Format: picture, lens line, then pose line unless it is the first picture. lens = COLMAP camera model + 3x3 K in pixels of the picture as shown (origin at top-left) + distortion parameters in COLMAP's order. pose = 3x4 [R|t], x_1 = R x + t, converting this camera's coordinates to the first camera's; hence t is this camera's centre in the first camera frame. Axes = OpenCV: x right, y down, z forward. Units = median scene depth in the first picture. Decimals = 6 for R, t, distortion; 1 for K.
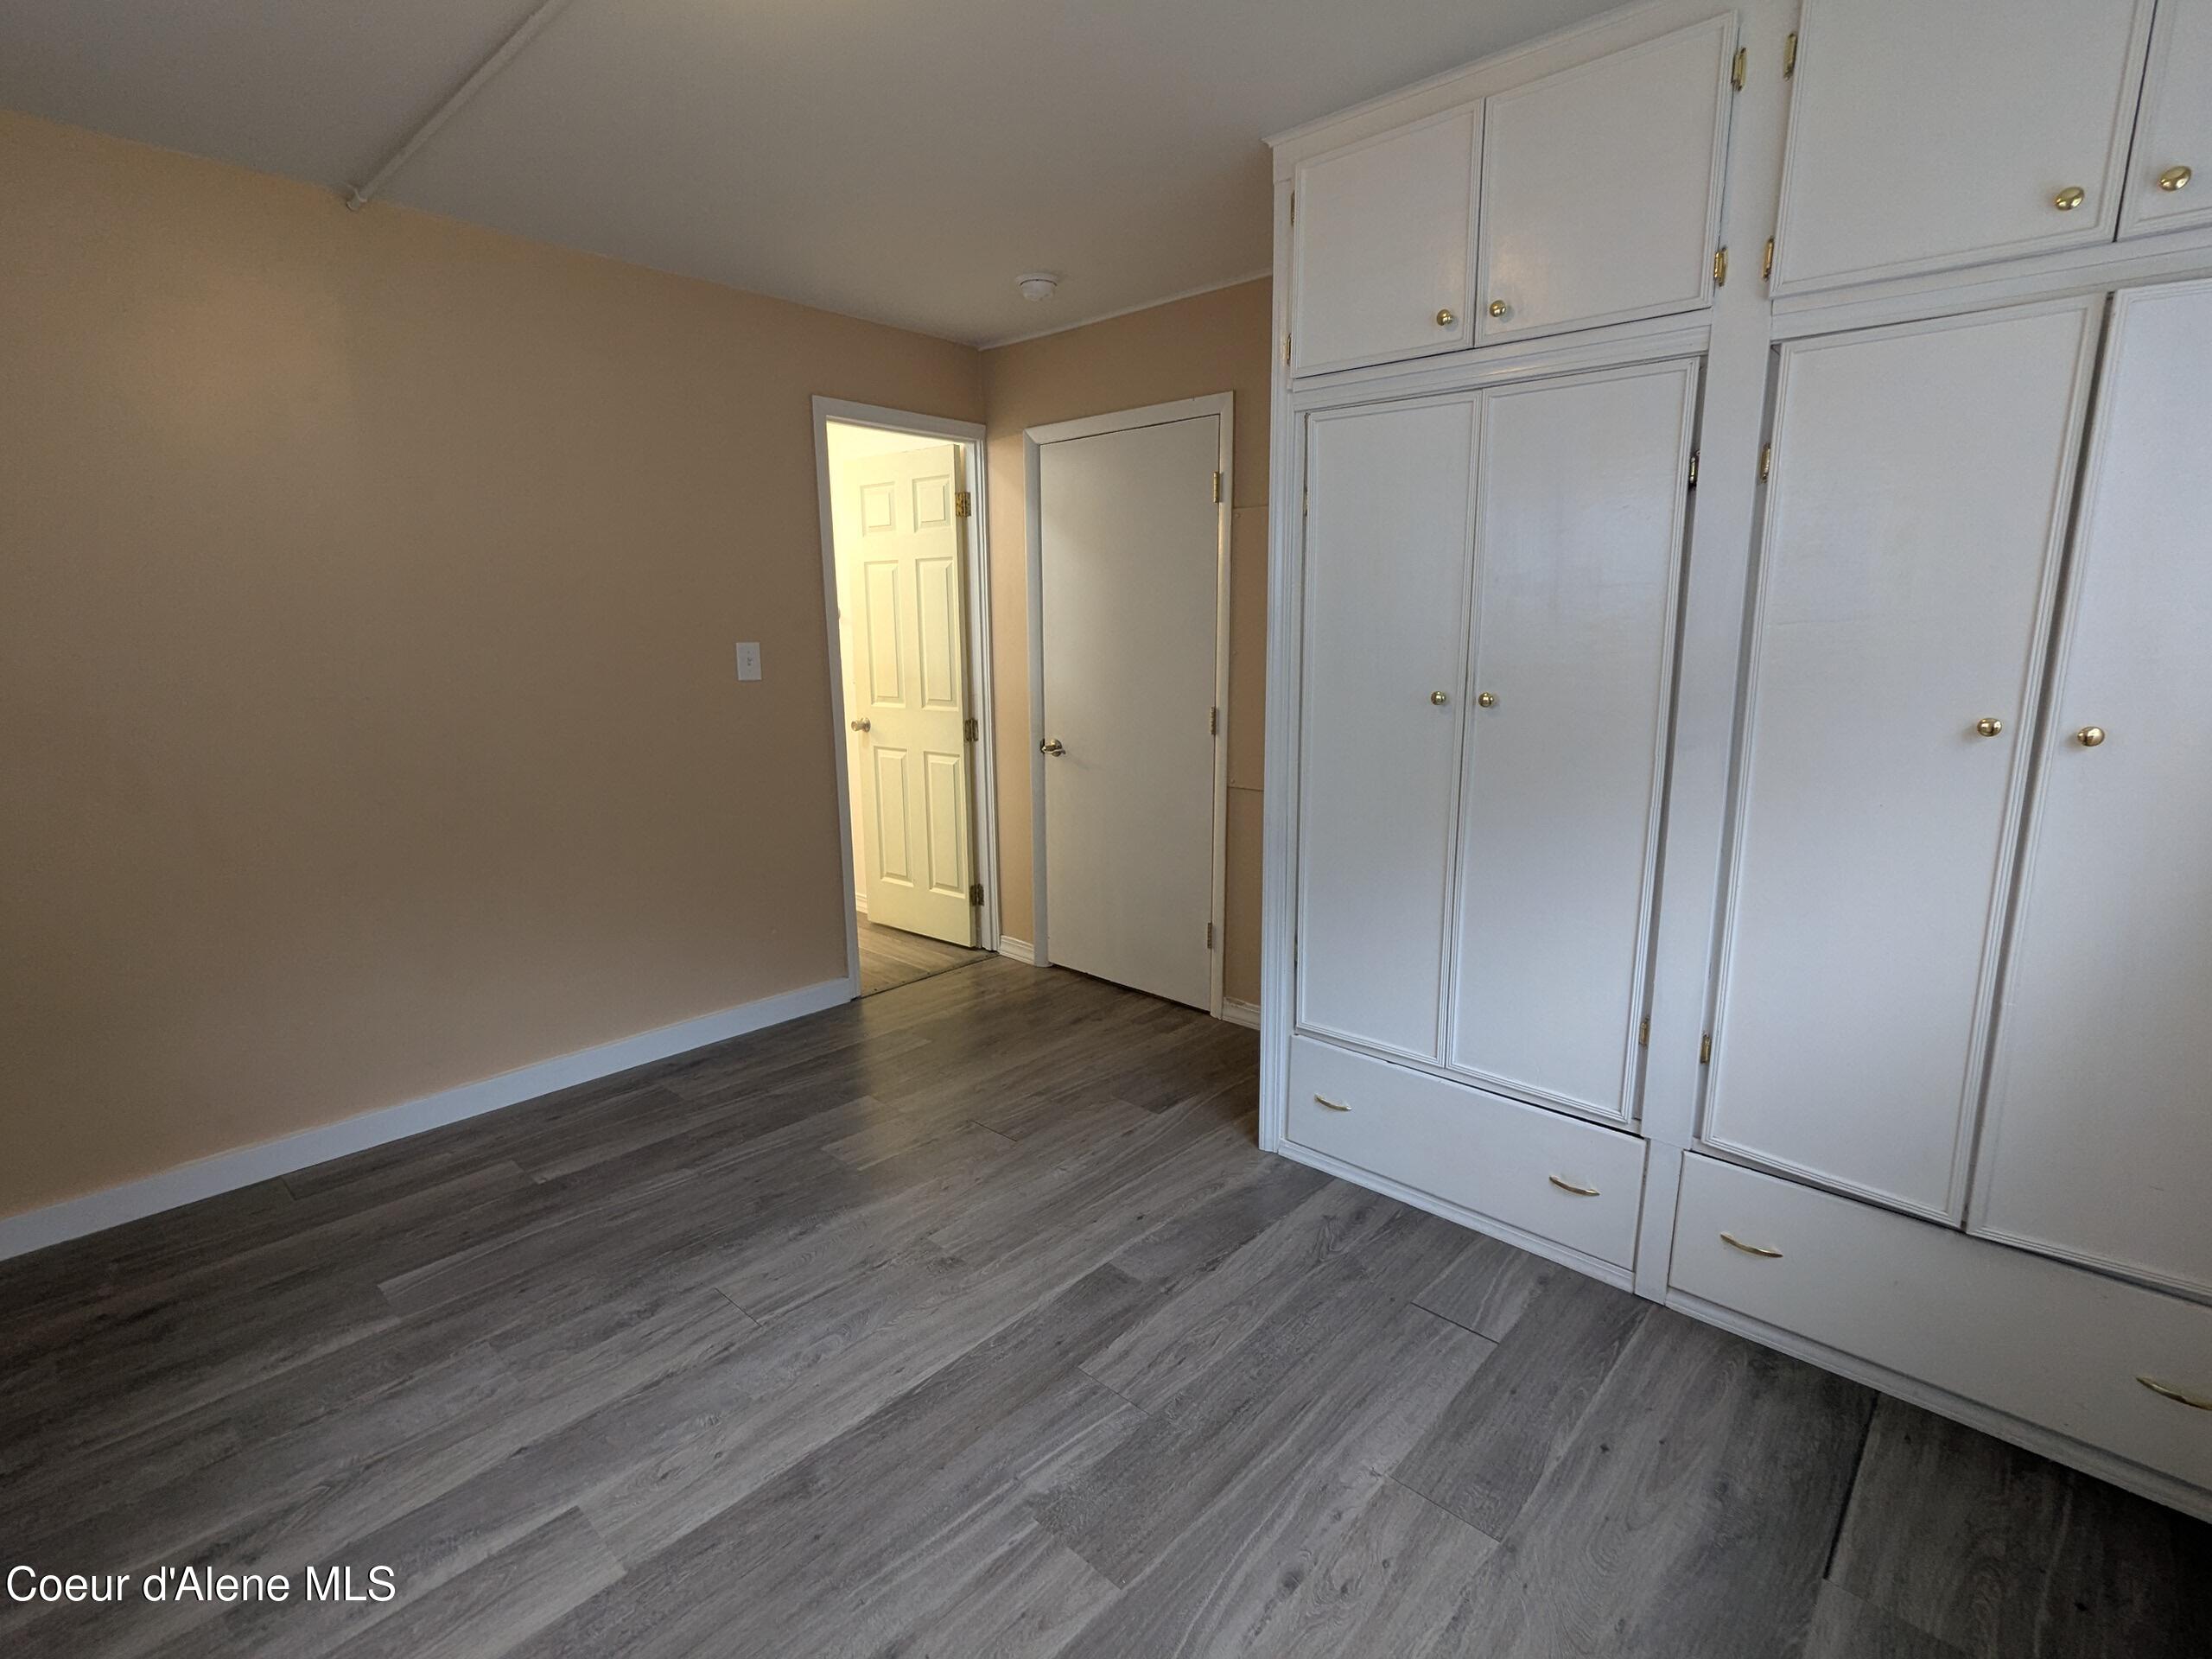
lens RADIAL K [[1048.2, 0, 1104.8], [0, 1048.2, 823.5], [0, 0, 1]] dist [0.000780, 0.000835]
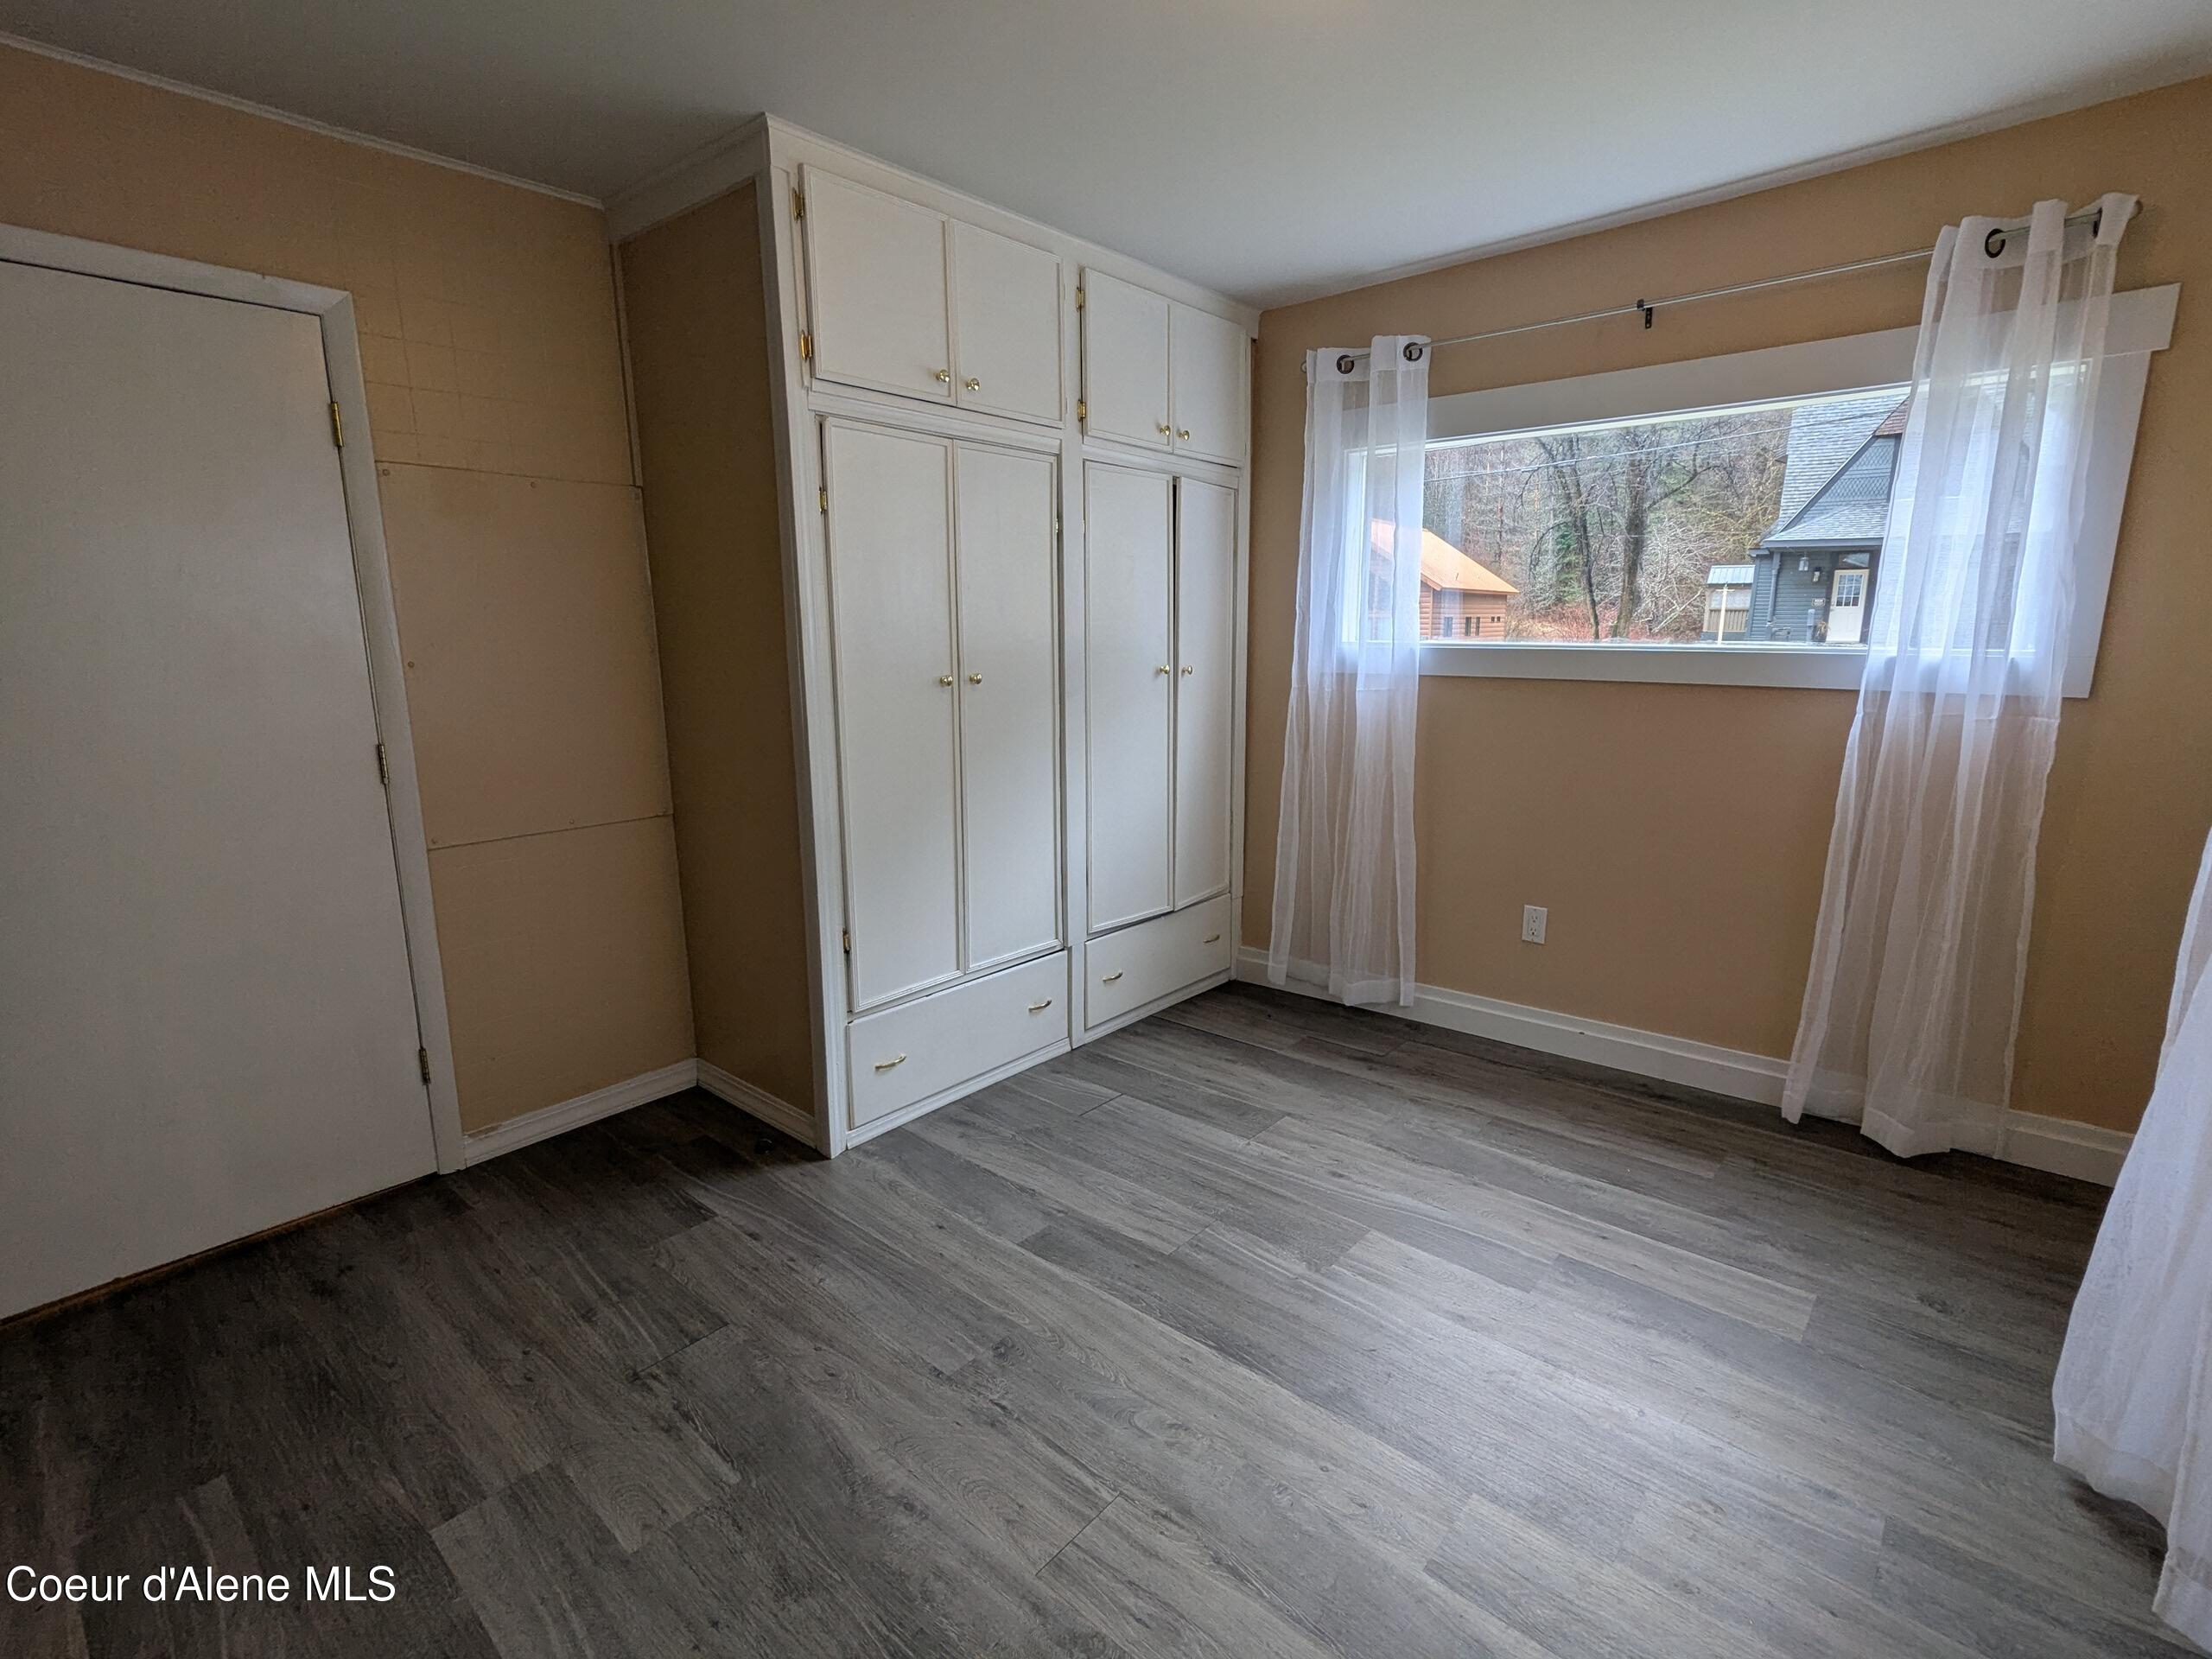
lens RADIAL K [[1048.2, 0, 1104.8], [0, 1048.2, 823.5], [0, 0, 1]] dist [0.000780, 0.000835]
pose [[-0.016866, -0.182609, 0.983041, -1.031615], [0.196832, 0.963335, 0.182325, -0.161264], [-0.980292, 0.196569, 0.019696, 0.907356]]
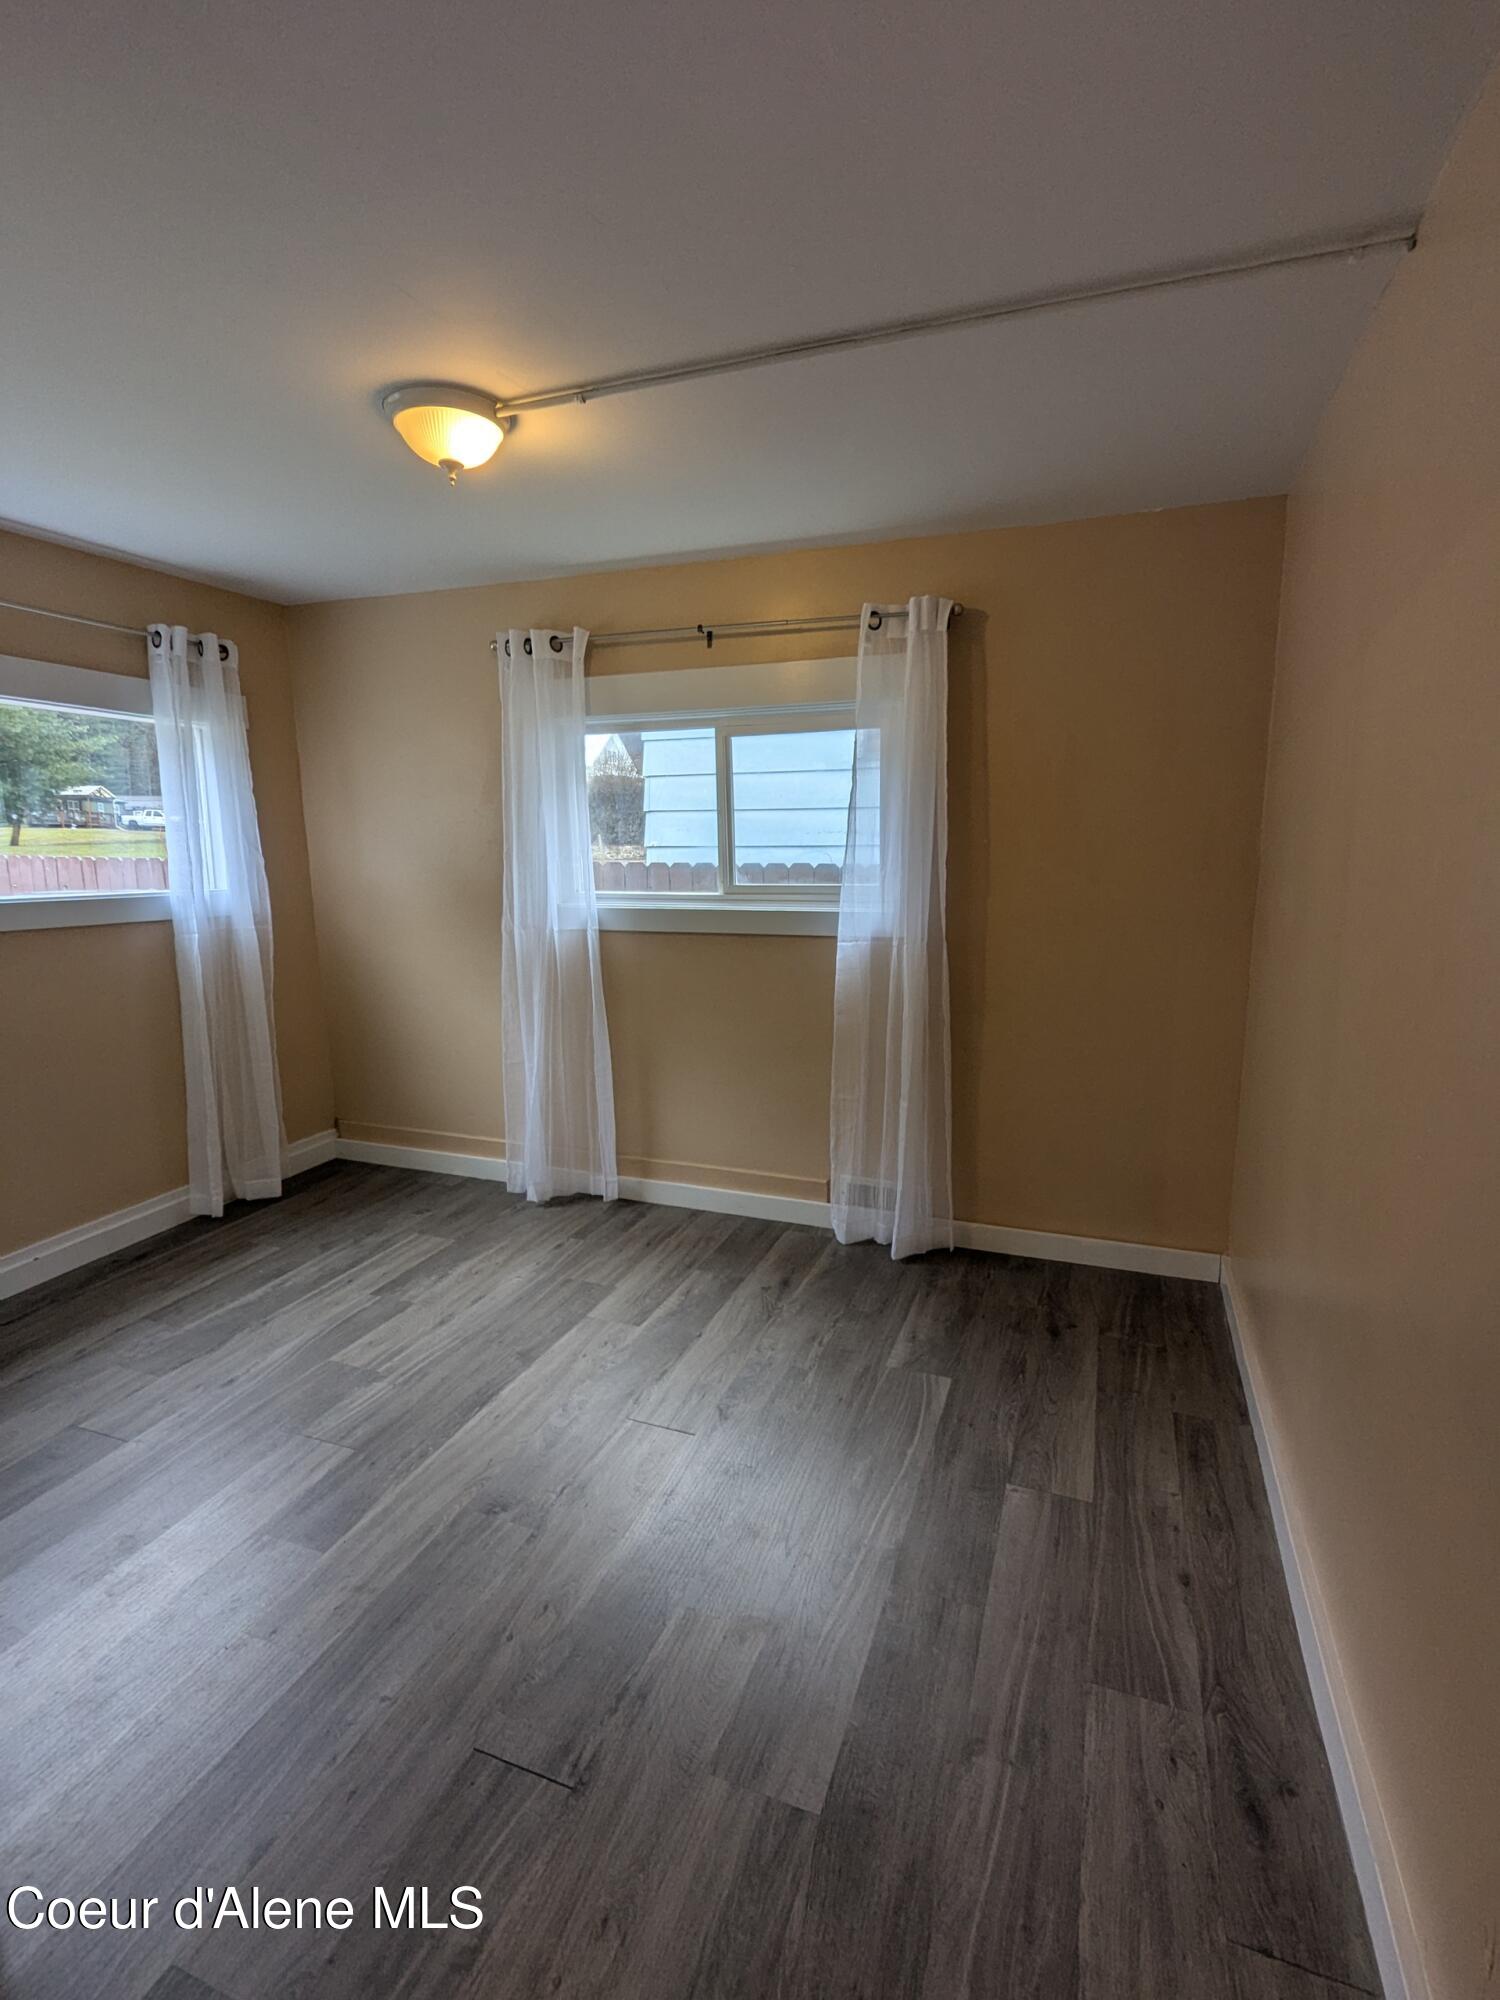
lens RADIAL K [[947.8, 0, 760.9], [0, 947.8, 993.9], [0, 0, 1]] dist [0.000780, 0.000835]
pose [[-0.925823, 0.070140, -0.371393, -0.089338], [-0.059592, 0.943250, 0.326692, -0.397085], [0.373231, 0.324591, -0.869103, 1.918278]]
